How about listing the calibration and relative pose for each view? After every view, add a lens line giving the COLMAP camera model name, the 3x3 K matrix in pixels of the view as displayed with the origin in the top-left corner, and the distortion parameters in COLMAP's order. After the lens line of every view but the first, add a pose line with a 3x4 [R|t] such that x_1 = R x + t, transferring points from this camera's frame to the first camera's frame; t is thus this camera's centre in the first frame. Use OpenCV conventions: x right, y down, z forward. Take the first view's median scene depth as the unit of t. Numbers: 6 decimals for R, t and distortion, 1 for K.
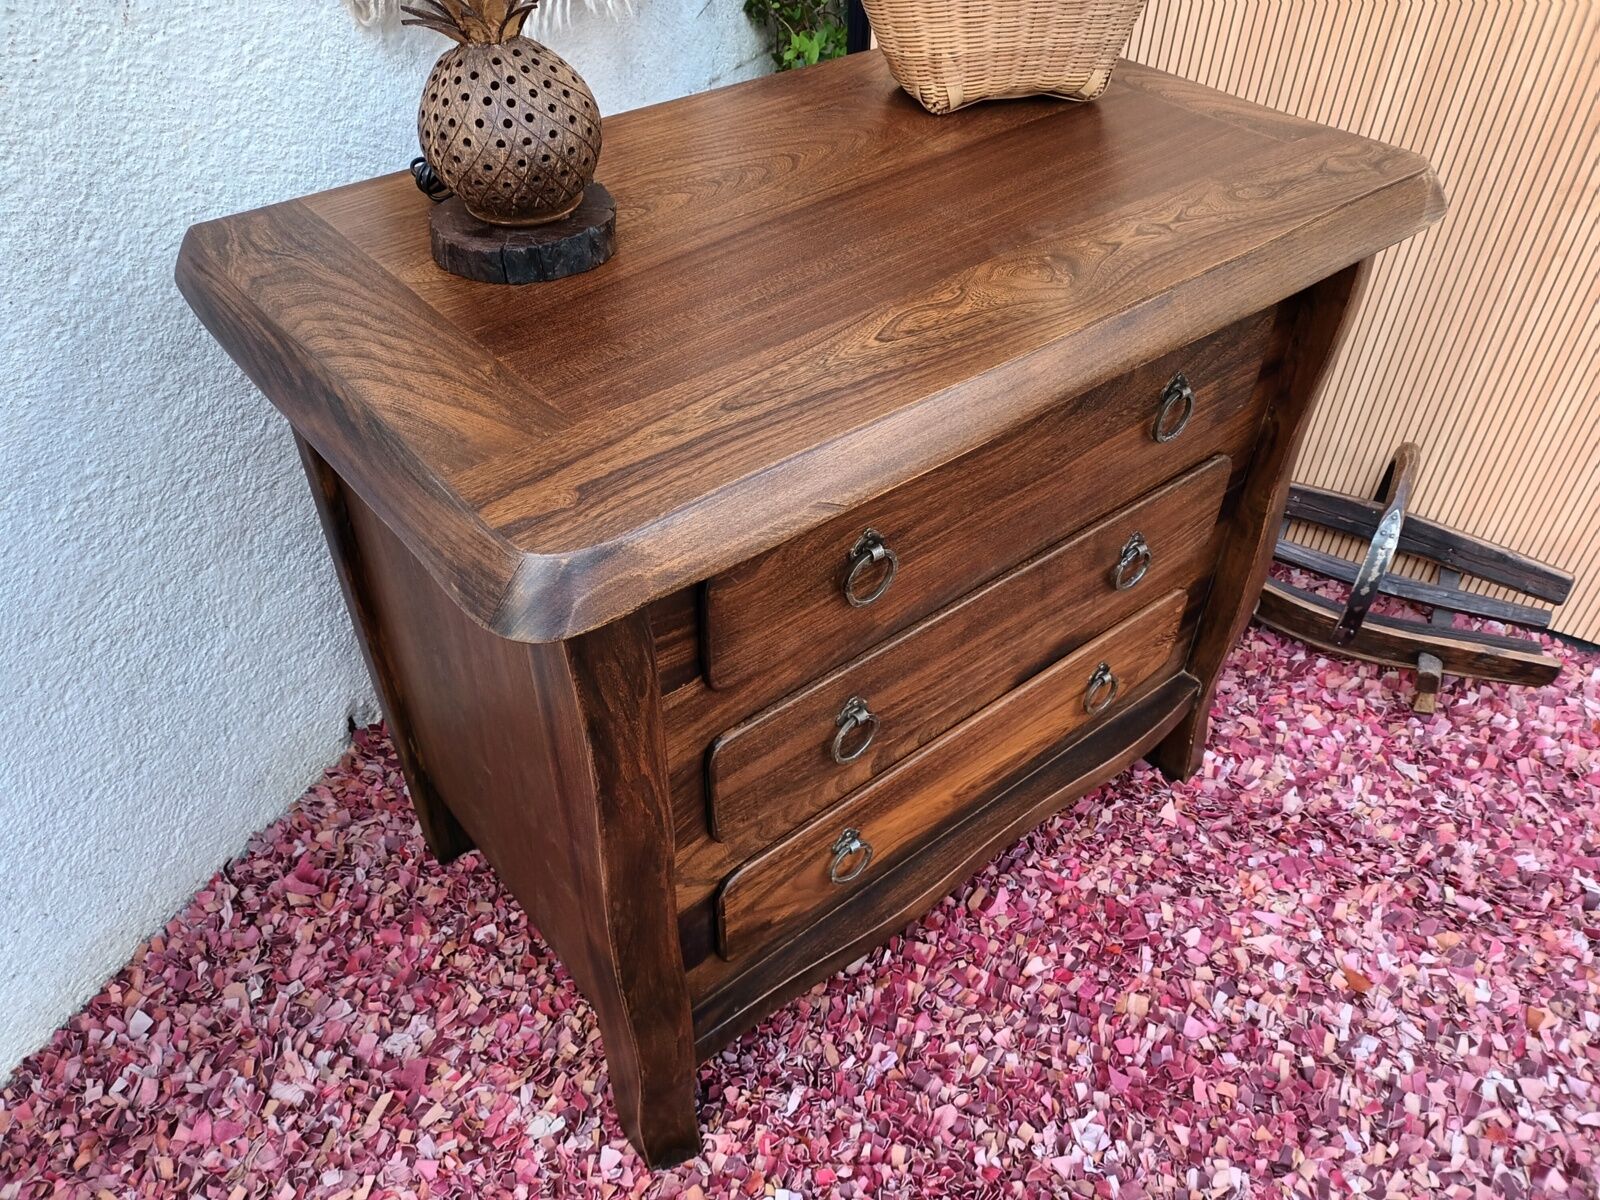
lens RADIAL K [[1188.1, 0, 784.2], [0, 1188.1, 602.2], [0, 0, 1]] dist [0.045640, -0.062001]
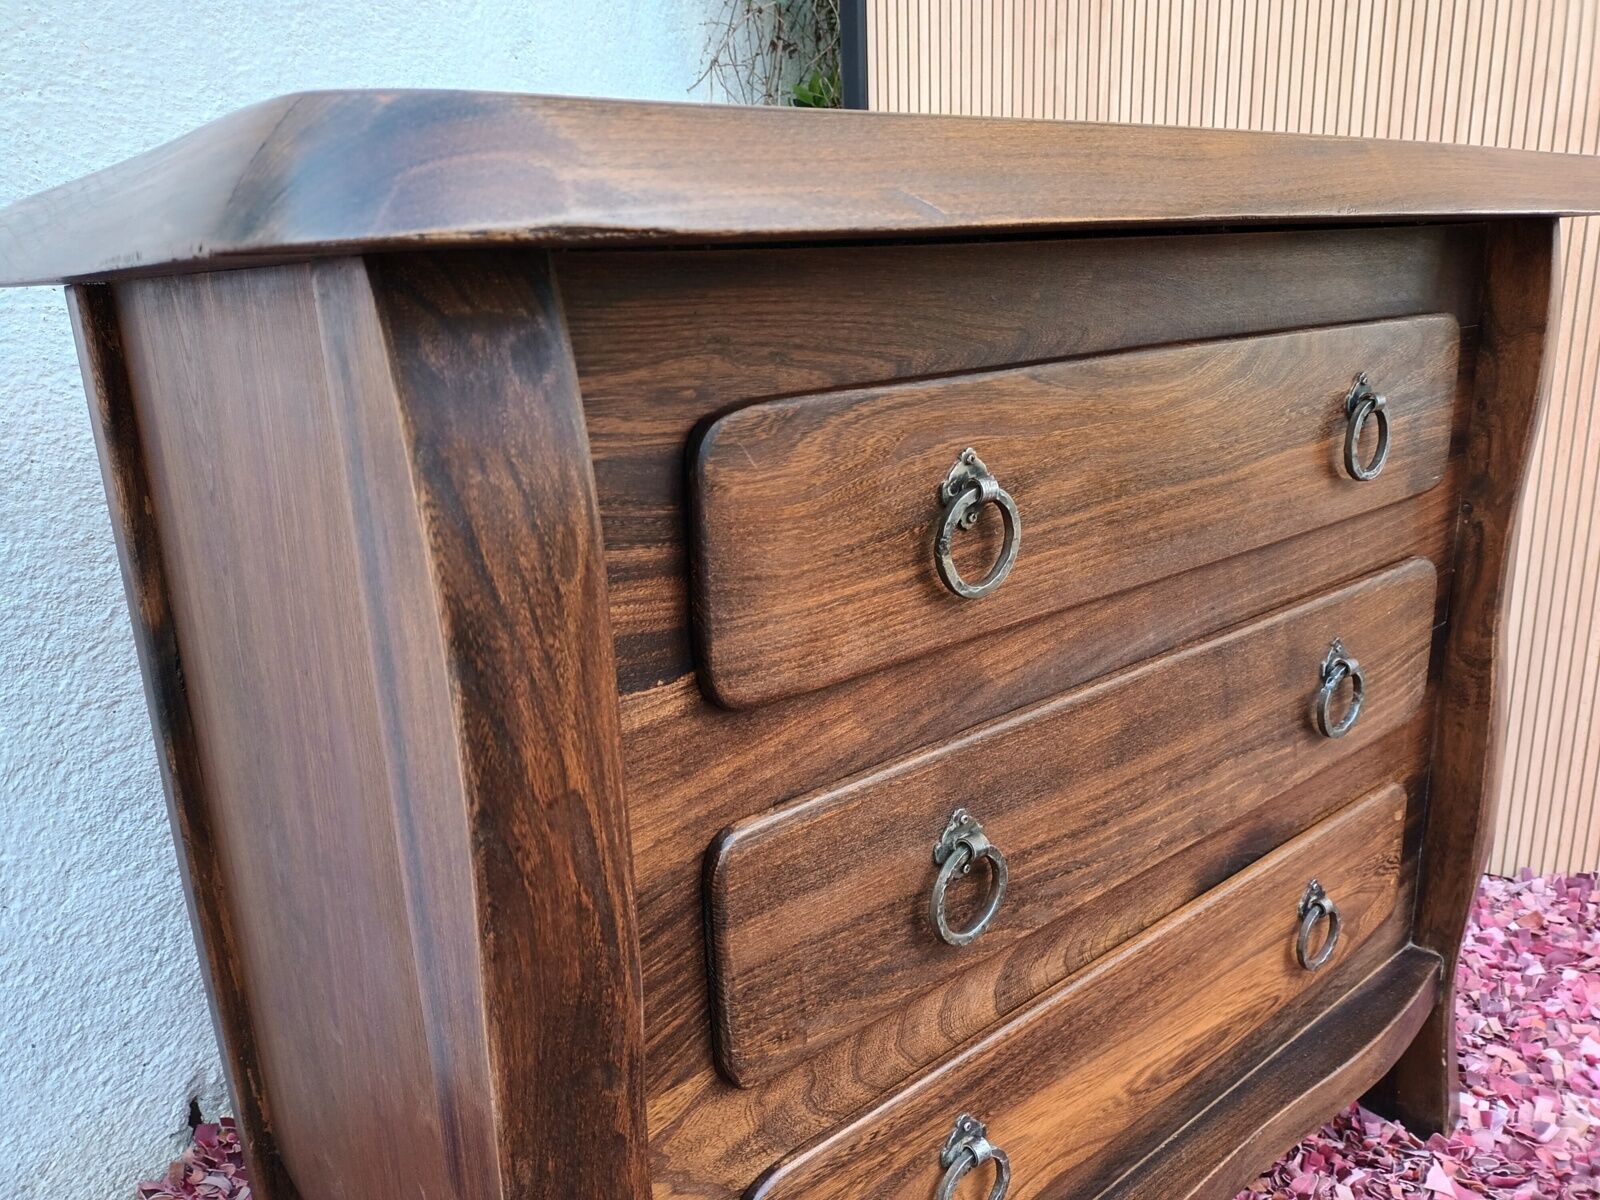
lens RADIAL K [[1188.1, 0, 789.1], [0, 1188.1, 607.3], [0, 0, 1]] dist [0.045640, -0.062001]
pose [[0.998718, -0.050362, 0.005183, -0.017574], [0.047786, 0.903900, -0.425067, 0.177176], [0.016723, 0.424770, 0.905147, 0.322591]]
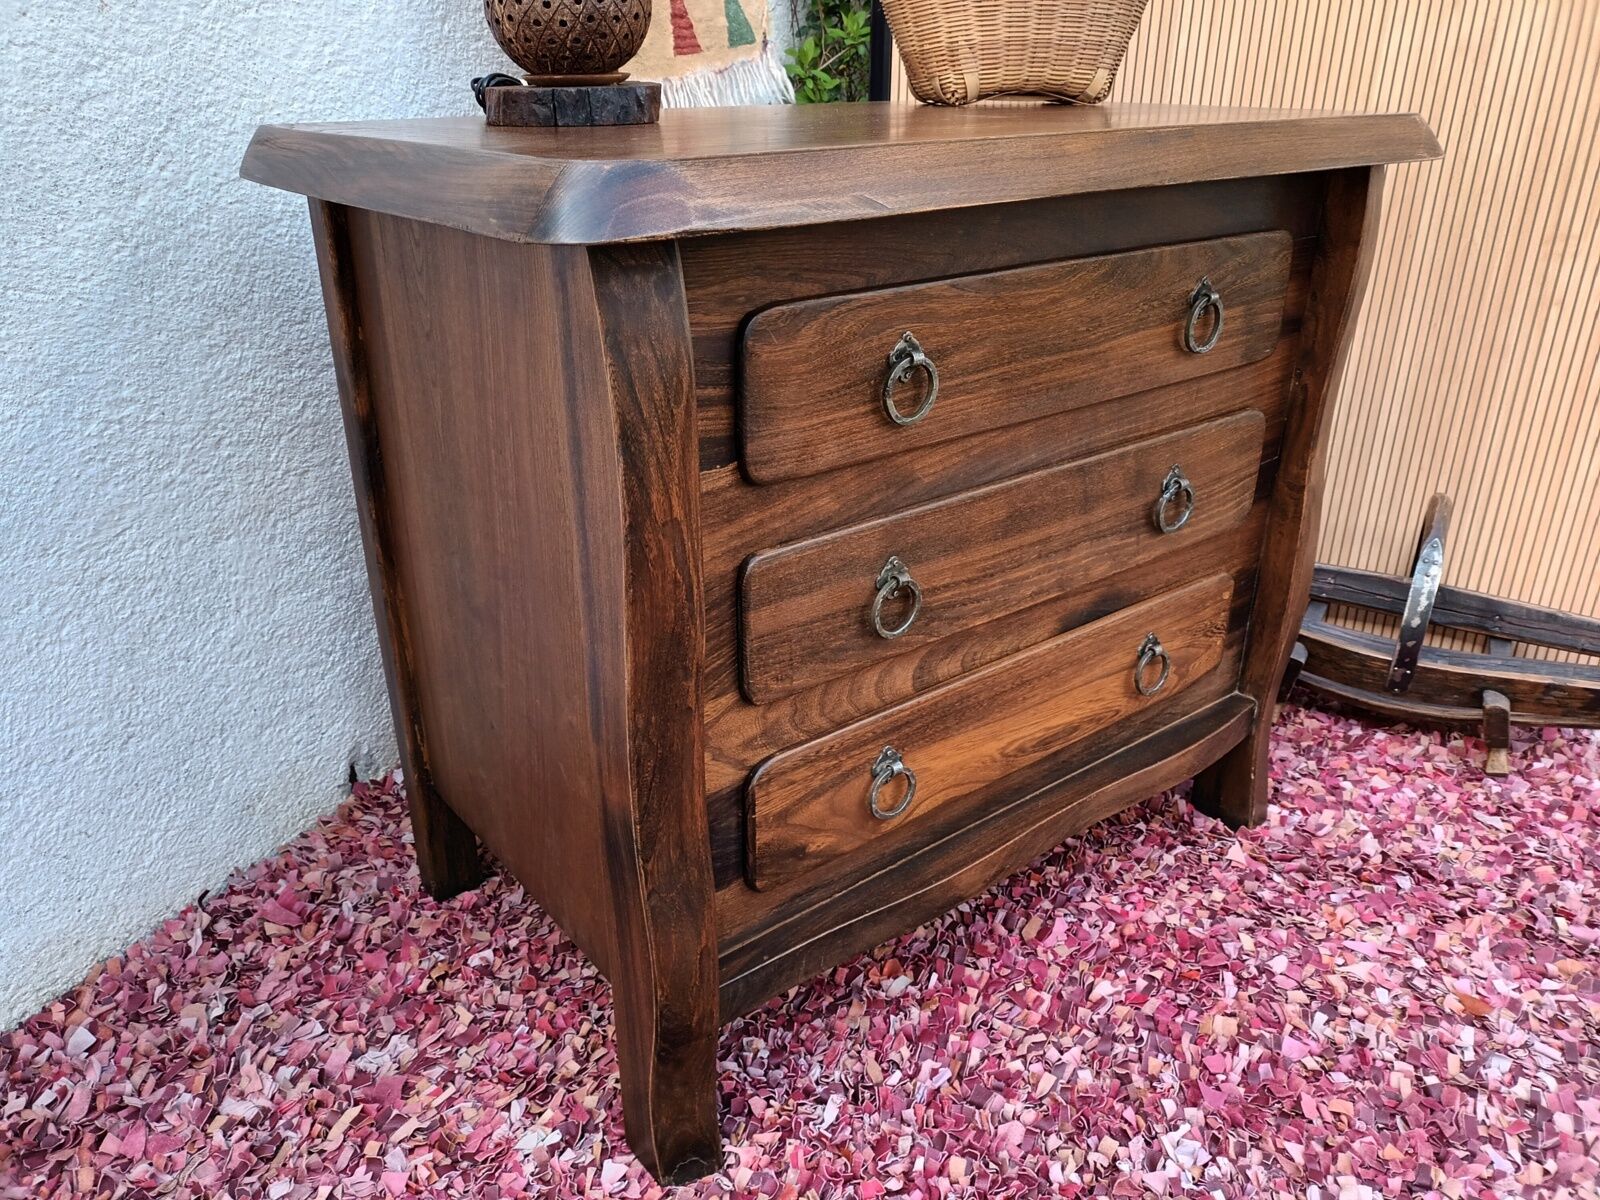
lens RADIAL K [[1188.1, 0, 785.8], [0, 1188.1, 605.2], [0, 0, 1]] dist [0.045640, -0.062001]
pose [[0.999940, -0.003250, -0.010476, -0.013398], [0.000132, 0.958578, -0.284831, 0.292184], [0.010968, 0.284813, 0.958520, 0.076928]]
